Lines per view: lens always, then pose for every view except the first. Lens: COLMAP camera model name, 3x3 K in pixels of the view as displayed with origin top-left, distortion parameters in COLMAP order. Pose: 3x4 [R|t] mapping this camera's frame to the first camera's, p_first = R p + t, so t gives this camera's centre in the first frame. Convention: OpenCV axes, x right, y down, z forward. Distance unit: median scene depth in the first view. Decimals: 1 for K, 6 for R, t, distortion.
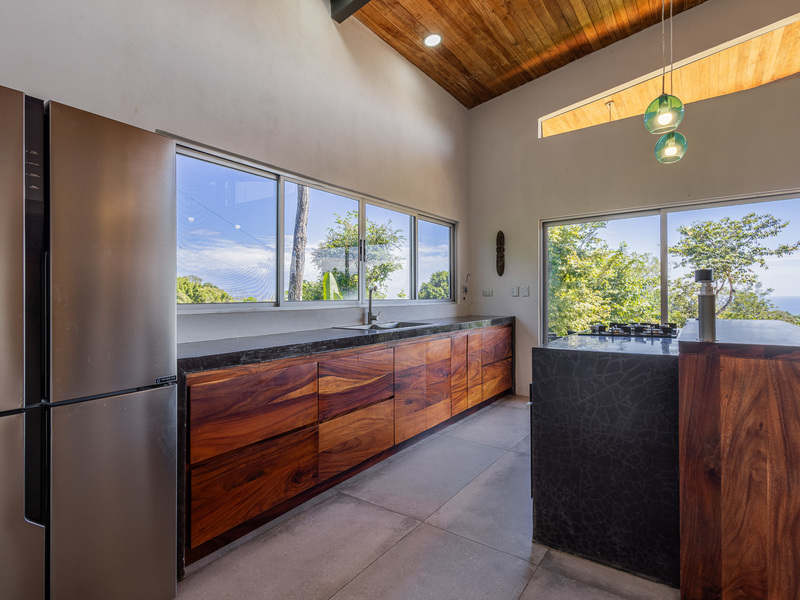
lens RADIAL K [[415.6, 0, 414.2], [0, 415.6, 305.5], [0, 0, 1]] dist [0.016081, -0.003203]
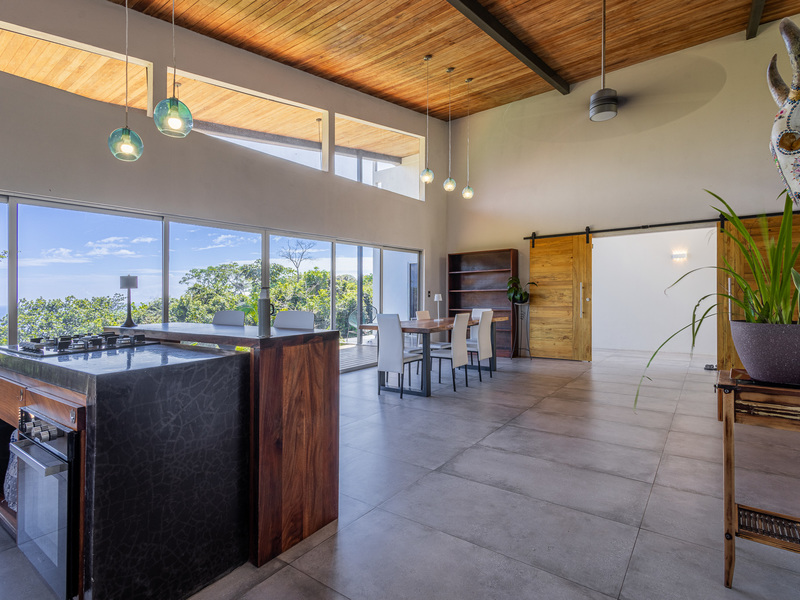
lens RADIAL K [[415.6, 0, 396.7], [0, 415.6, 309.6], [0, 0, 1]] dist [0.016081, -0.003203]
pose [[0.043409, -0.026392, 0.998709, -0.150469], [0.040471, 0.998877, 0.024637, -0.002358], [-0.998237, 0.039349, 0.044428, 0.177054]]
